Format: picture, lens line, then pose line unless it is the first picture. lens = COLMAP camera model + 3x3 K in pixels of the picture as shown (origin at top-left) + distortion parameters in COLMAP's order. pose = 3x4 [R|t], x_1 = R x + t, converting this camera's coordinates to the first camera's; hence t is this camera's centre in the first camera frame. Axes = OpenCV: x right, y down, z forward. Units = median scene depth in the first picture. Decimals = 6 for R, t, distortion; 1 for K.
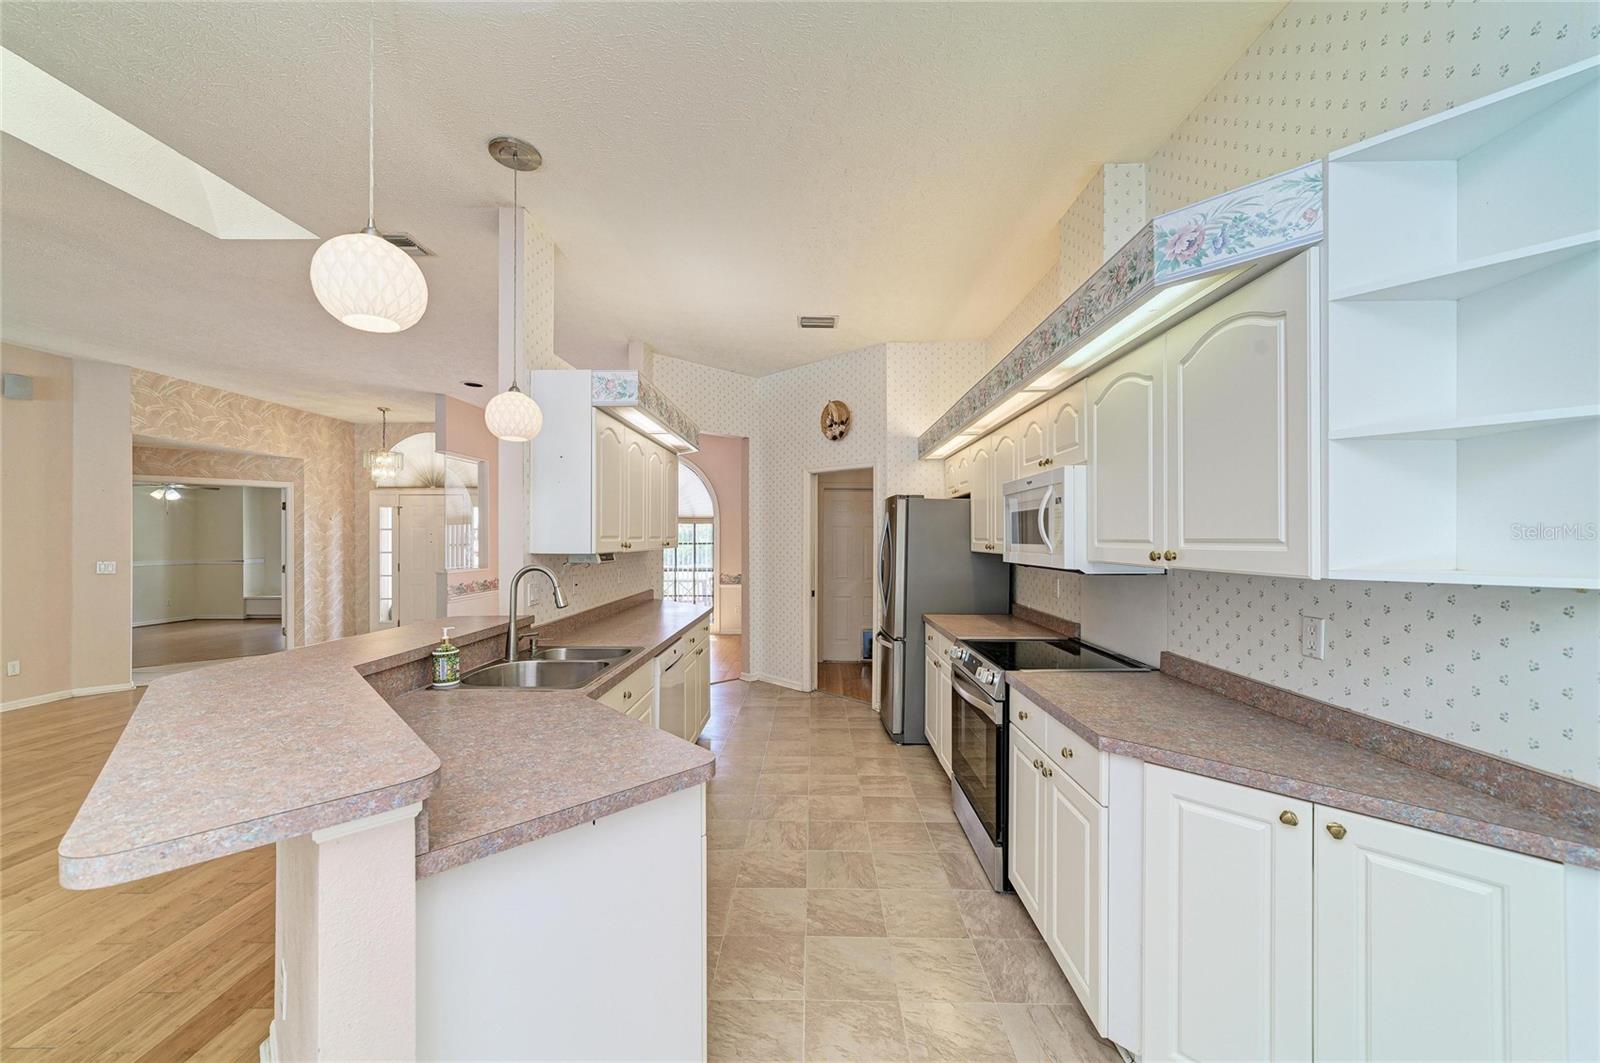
lens RADIAL K [[599.1, 0, 802.2], [0, 599.1, 532.2], [0, 0, 1]] dist [-0.005903, 0.001008]
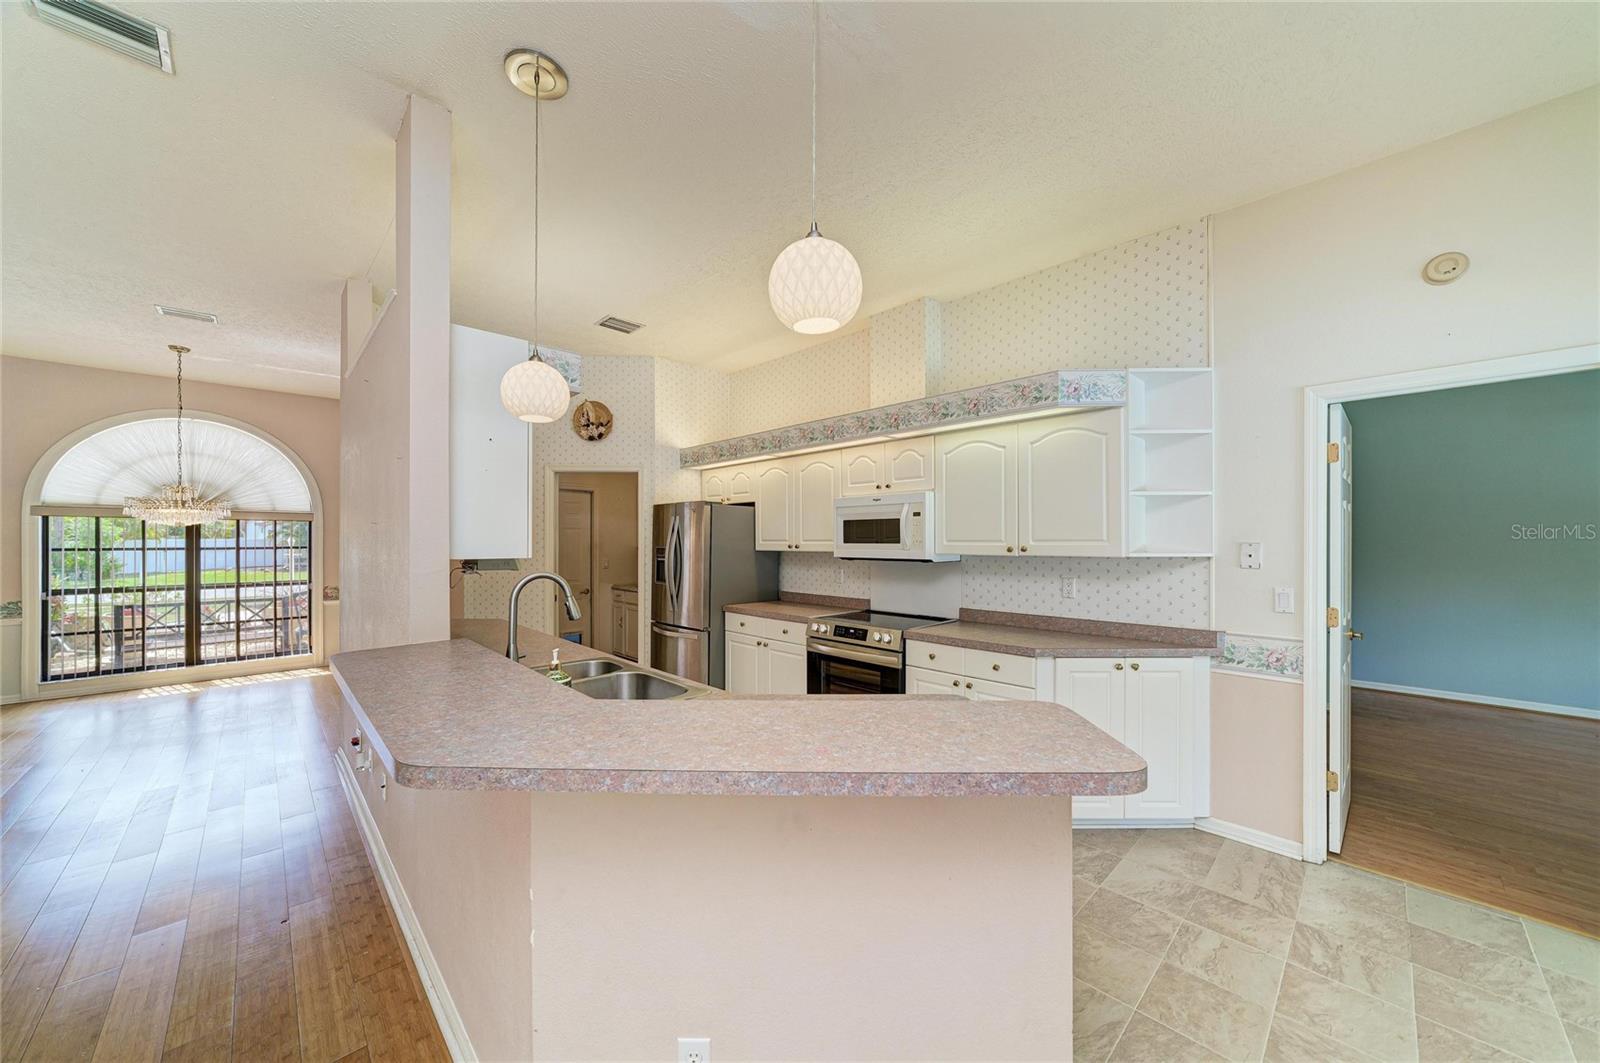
lens RADIAL K [[573.2, 0, 805.8], [0, 573.2, 534.5], [0, 0, 1]] dist [-0.010224, 0.002860]
pose [[0.701916, 0.006397, 0.712231, -0.386294], [-0.005944, 0.999977, -0.003124, 0.001932], [-0.712235, -0.002041, 0.701938, 0.090701]]
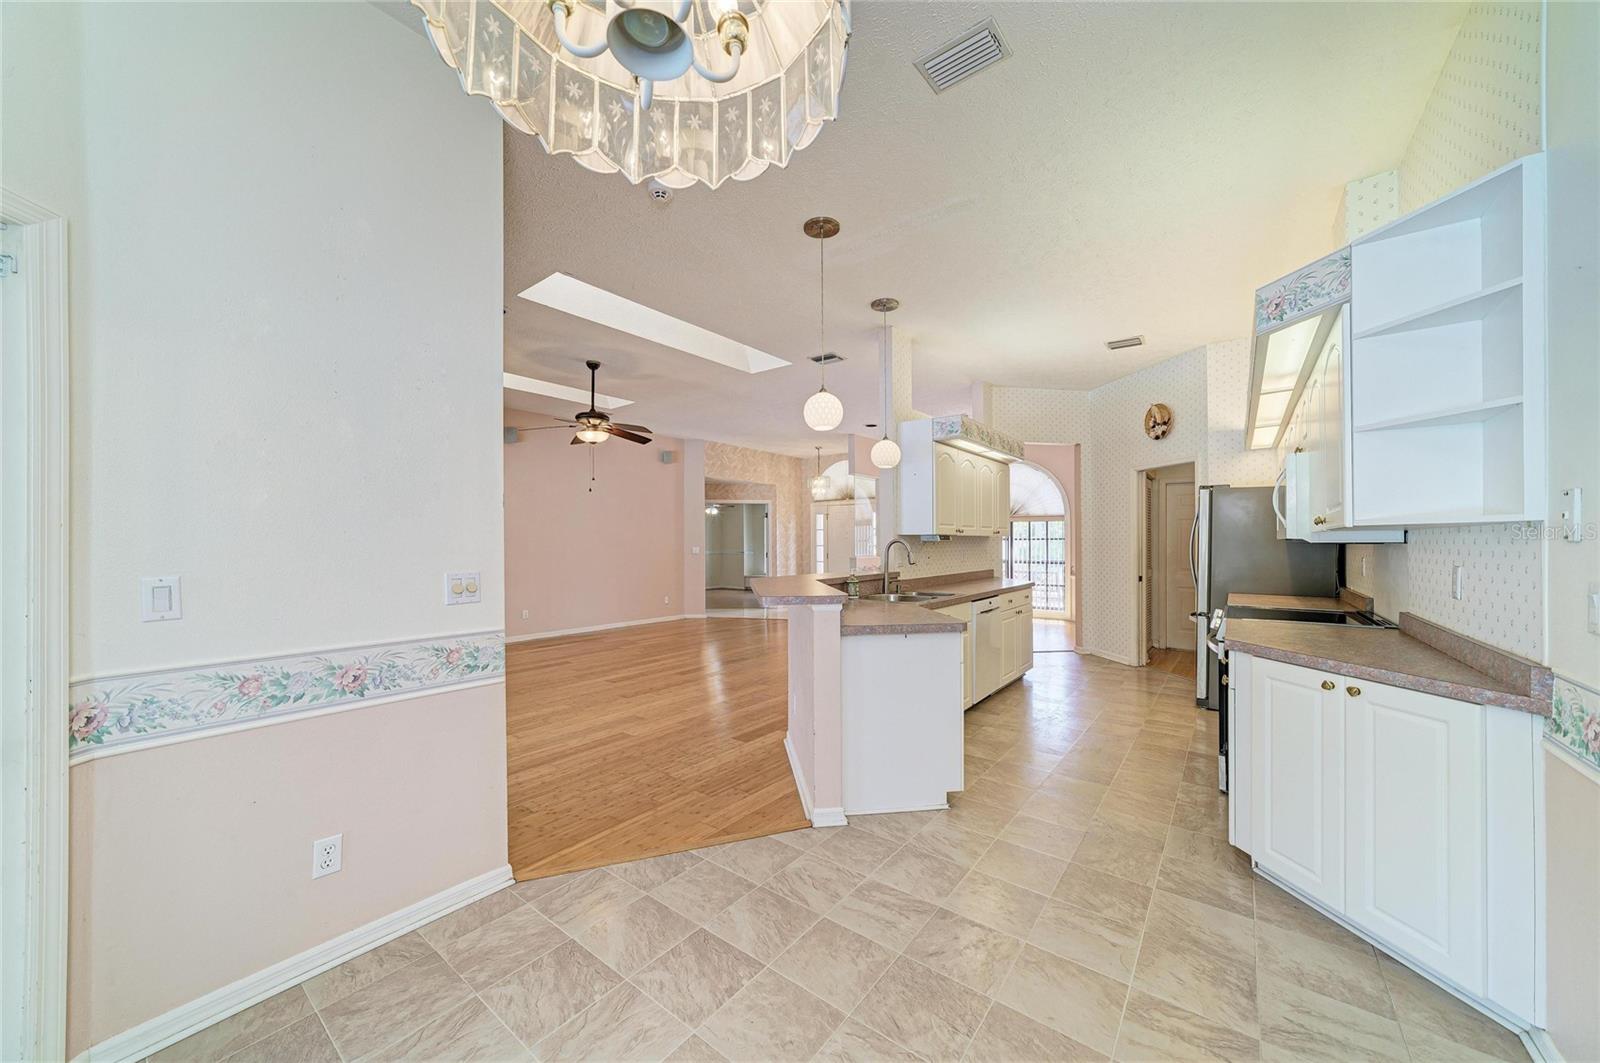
lens RADIAL K [[573.2, 0, 800.7], [0, 573.2, 534.0], [0, 0, 1]] dist [-0.010224, 0.002860]
pose [[0.804032, -0.008482, -0.594526, 0.157131], [0.005261, 0.999961, -0.007151, 0.025919], [0.594563, 0.002621, 0.804045, -0.248464]]
